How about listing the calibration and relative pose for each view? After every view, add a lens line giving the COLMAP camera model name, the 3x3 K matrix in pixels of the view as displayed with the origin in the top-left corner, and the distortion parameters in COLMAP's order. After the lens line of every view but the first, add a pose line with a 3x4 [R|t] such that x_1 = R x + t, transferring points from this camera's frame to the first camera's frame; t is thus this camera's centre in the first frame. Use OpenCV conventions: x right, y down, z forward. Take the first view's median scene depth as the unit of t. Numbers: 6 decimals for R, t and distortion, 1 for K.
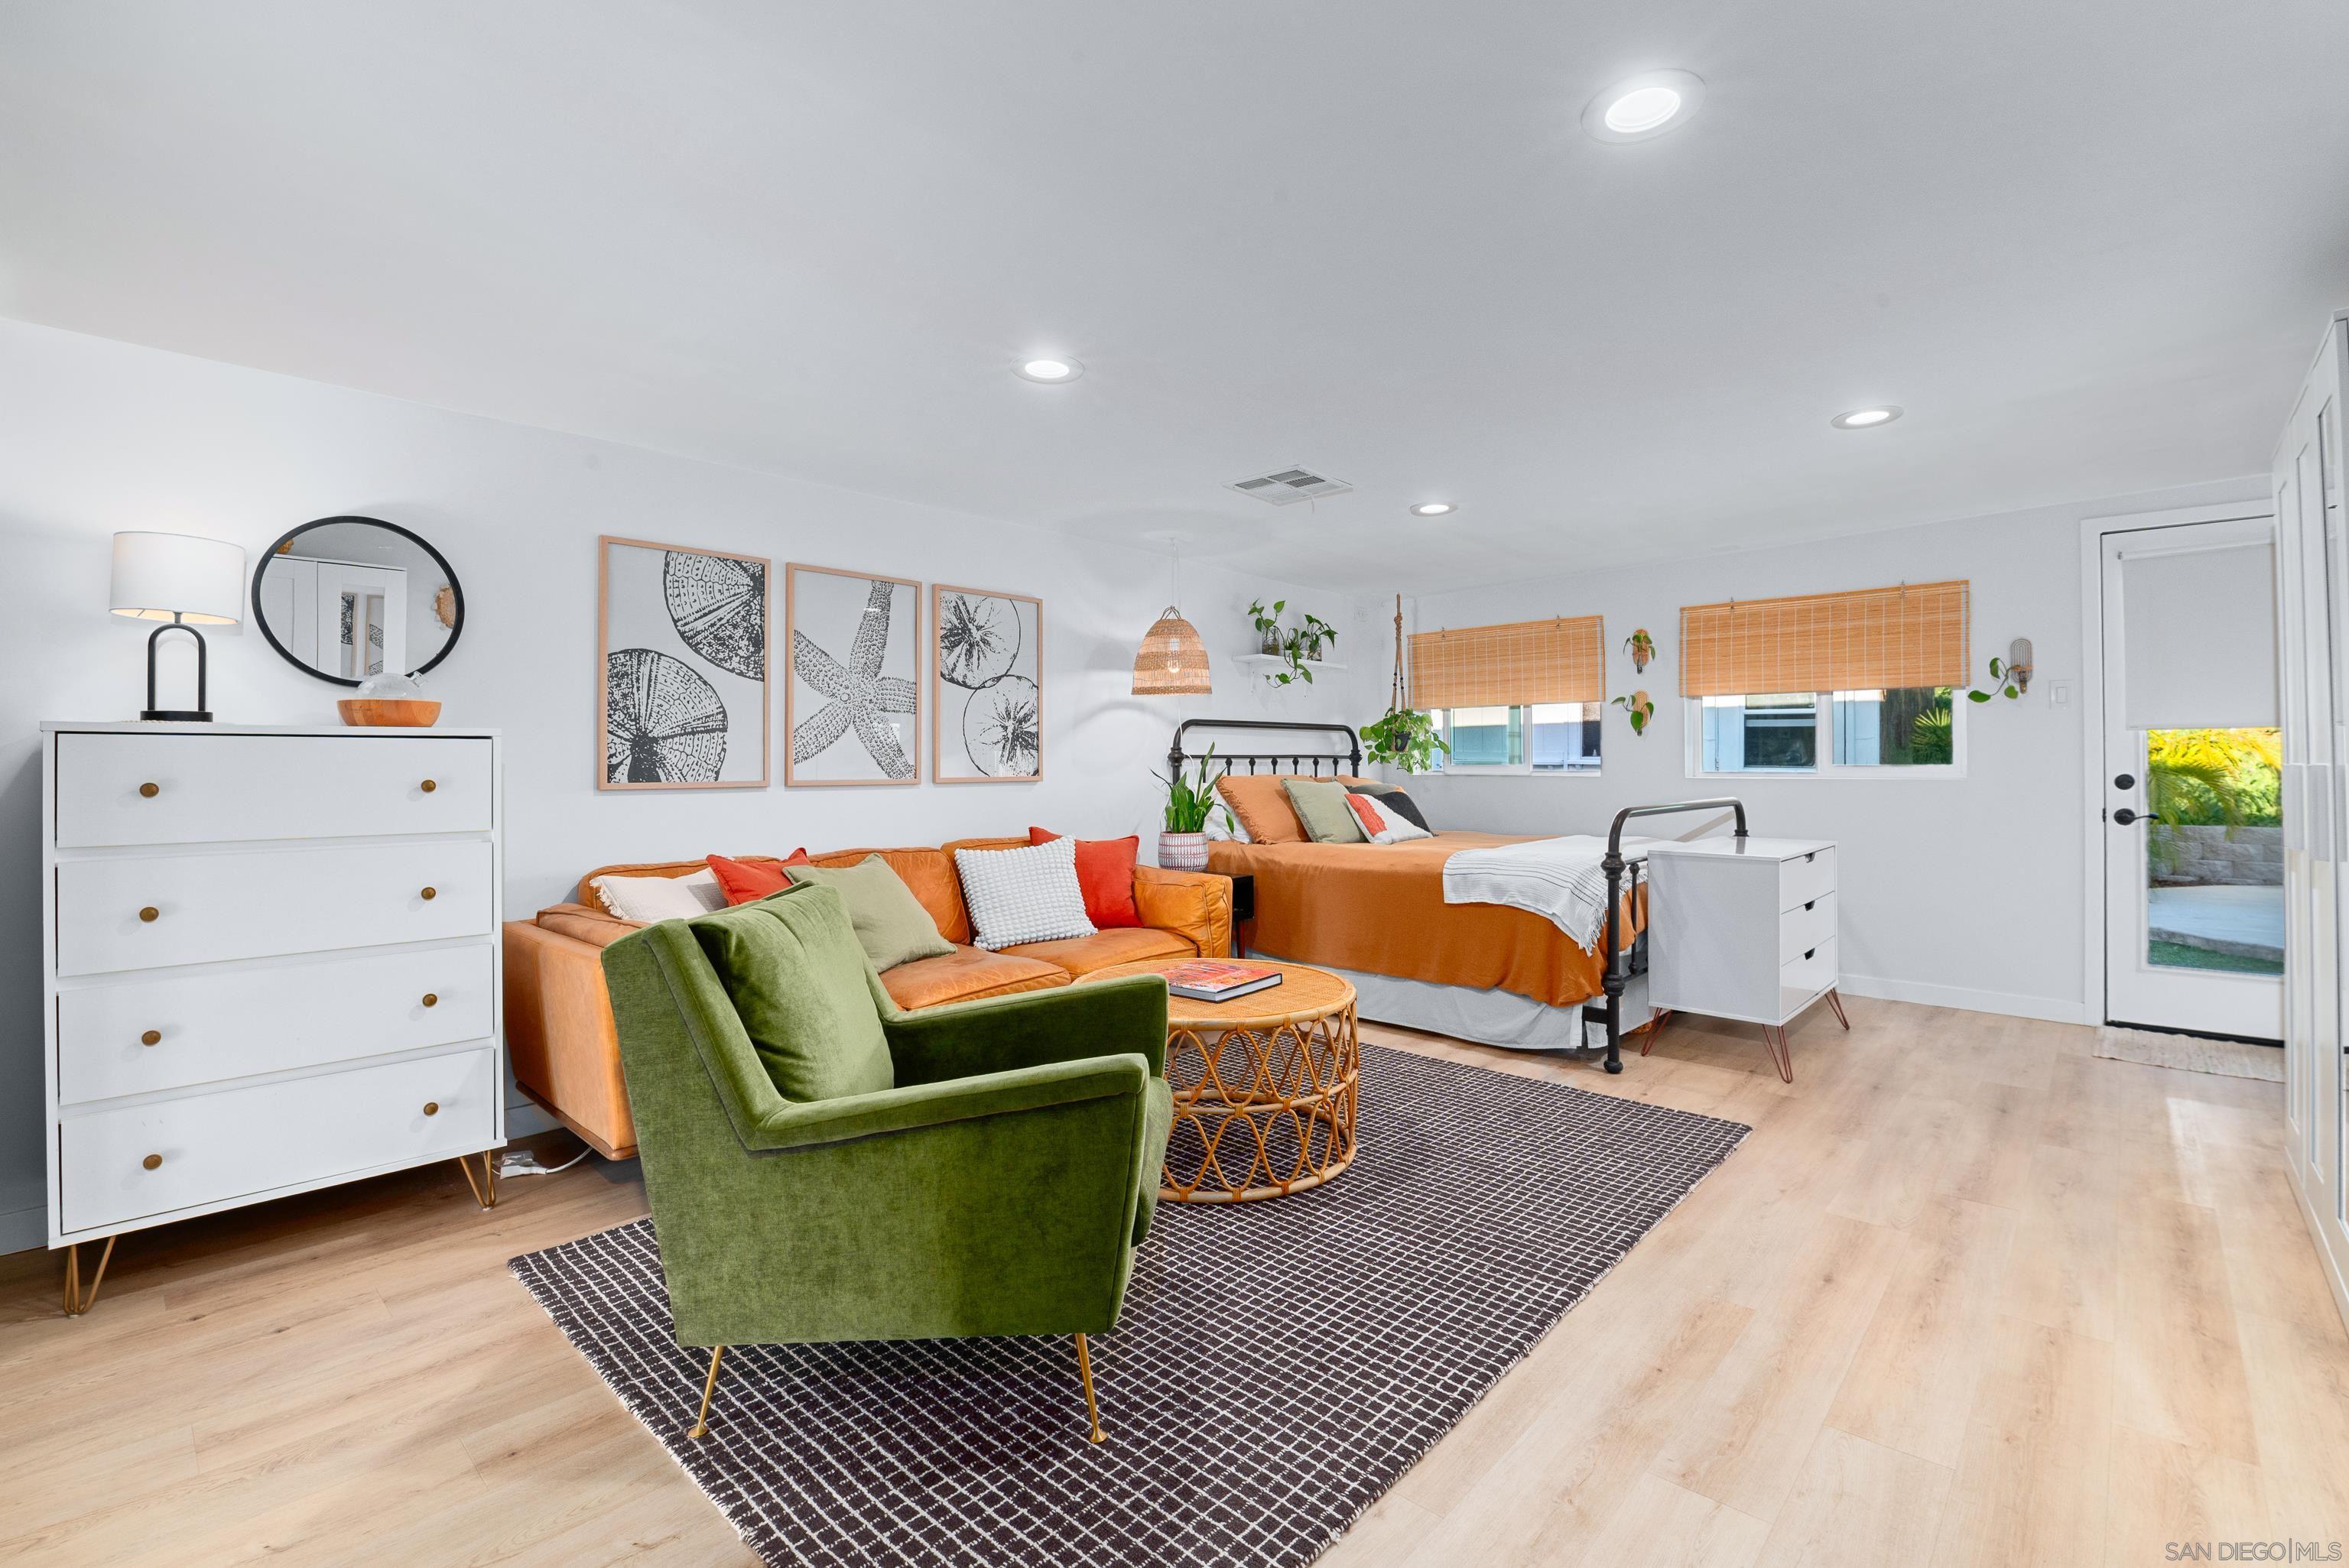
lens RADIAL K [[1019.3, 0, 1209.1], [0, 1019.3, 773.1], [0, 0, 1]] dist [0.001218, -0.000573]
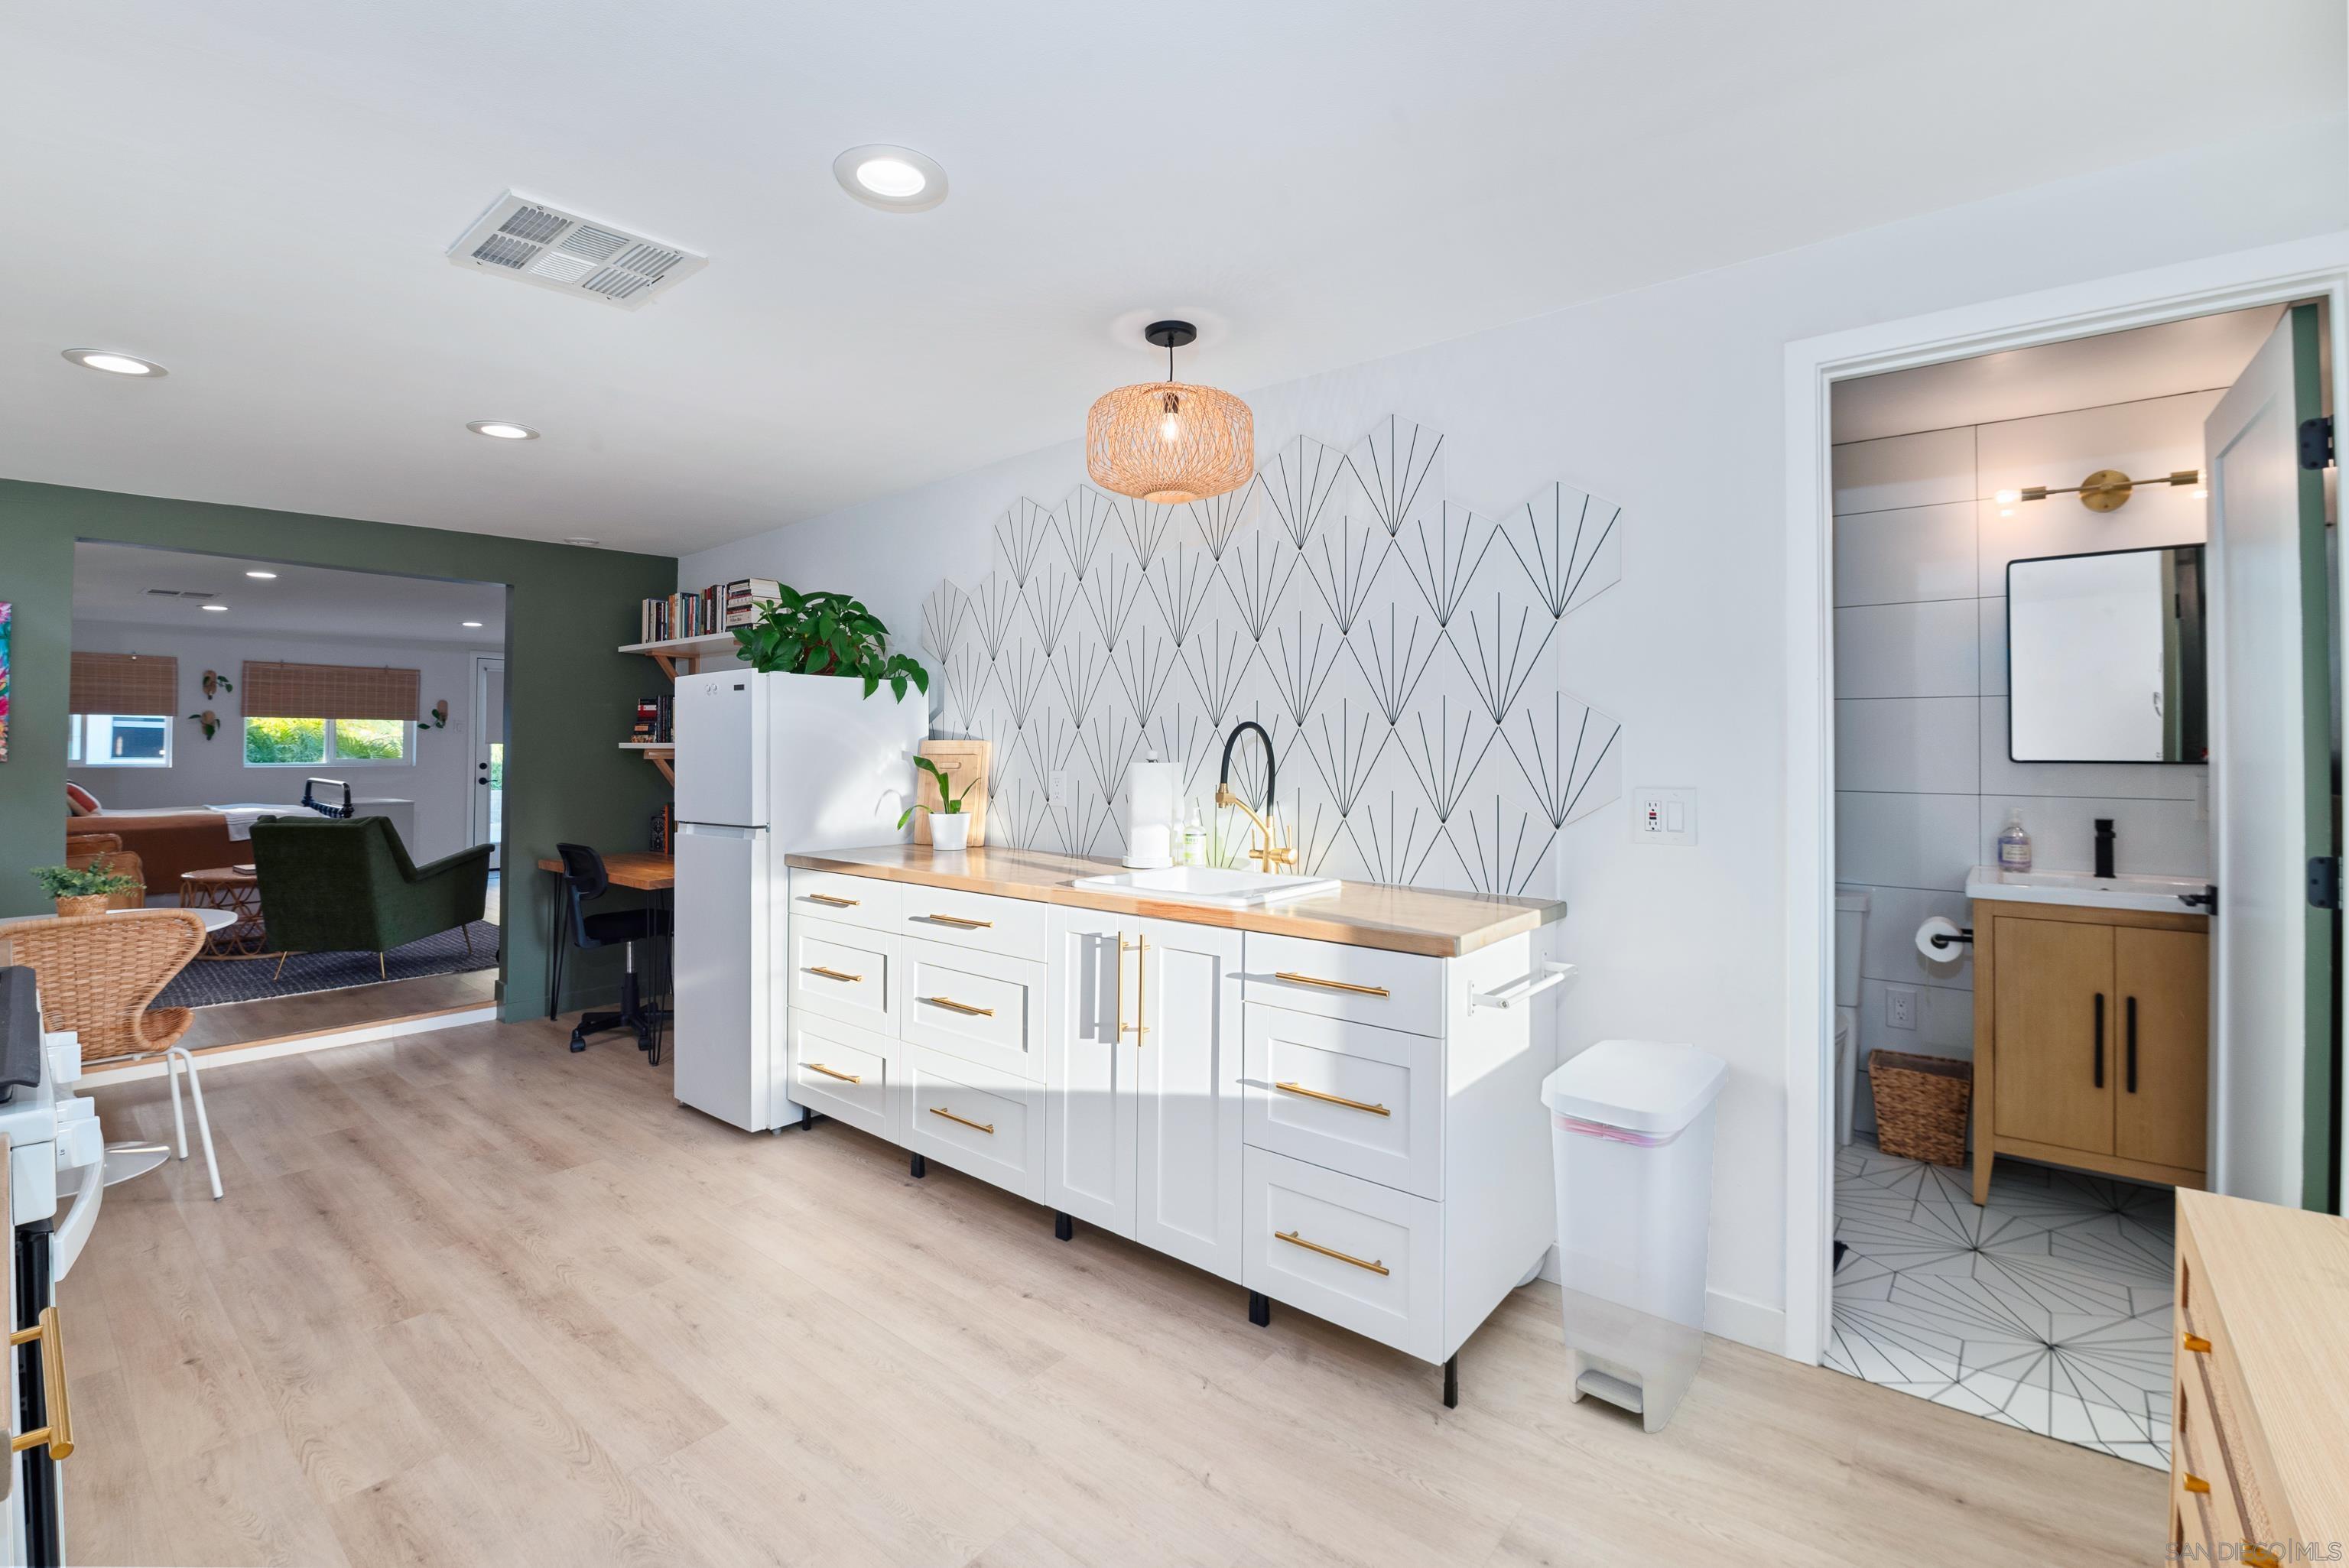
lens RADIAL K [[1014.5, 0, 1171.6], [0, 1014.5, 746.2], [0, 0, 1]] dist [-0.003210, -0.000799]
pose [[-0.003300, 0.006535, 0.999973, -1.335438], [0.004367, 0.999969, -0.006521, -0.013579], [-0.999985, 0.004345, -0.003328, -0.533754]]
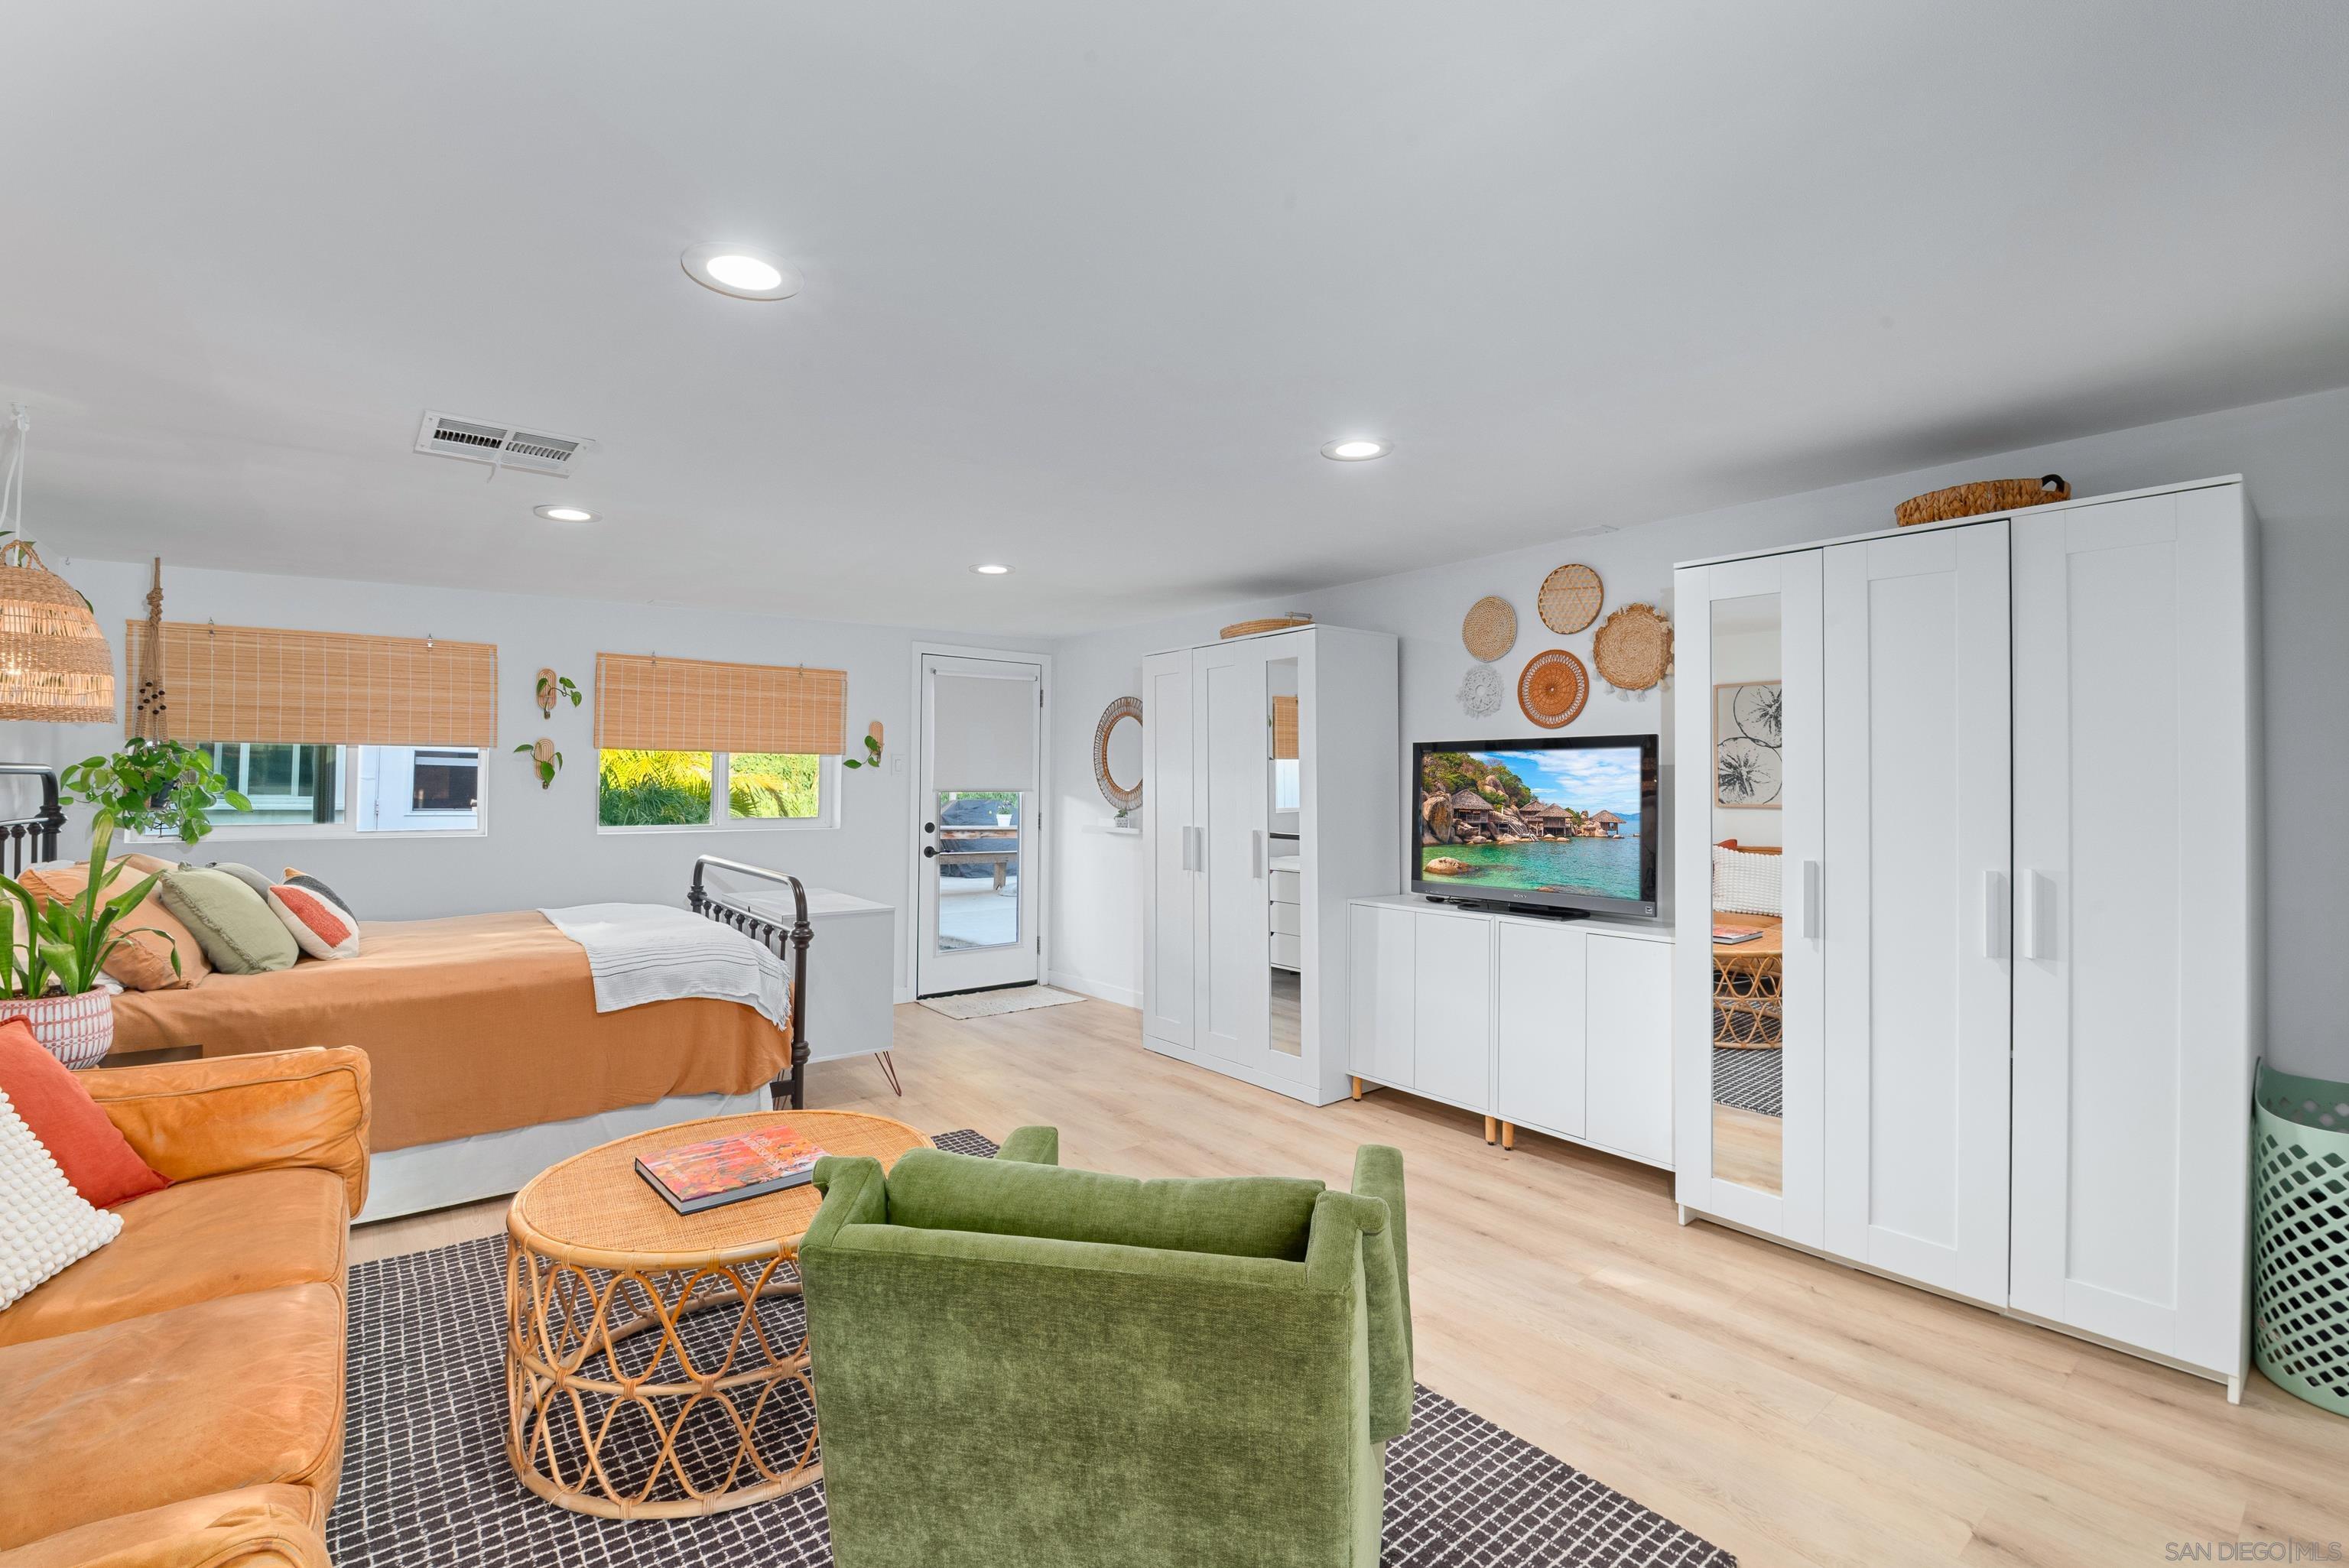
lens RADIAL K [[1019.3, 0, 1209.1], [0, 1019.3, 773.1], [0, 0, 1]] dist [0.001218, -0.000573]
pose [[0.159631, 0.014128, 0.987076, -0.435709], [0.003596, 0.999883, -0.014893, -0.042470], [-0.987170, 0.005927, 0.159561, 0.352653]]
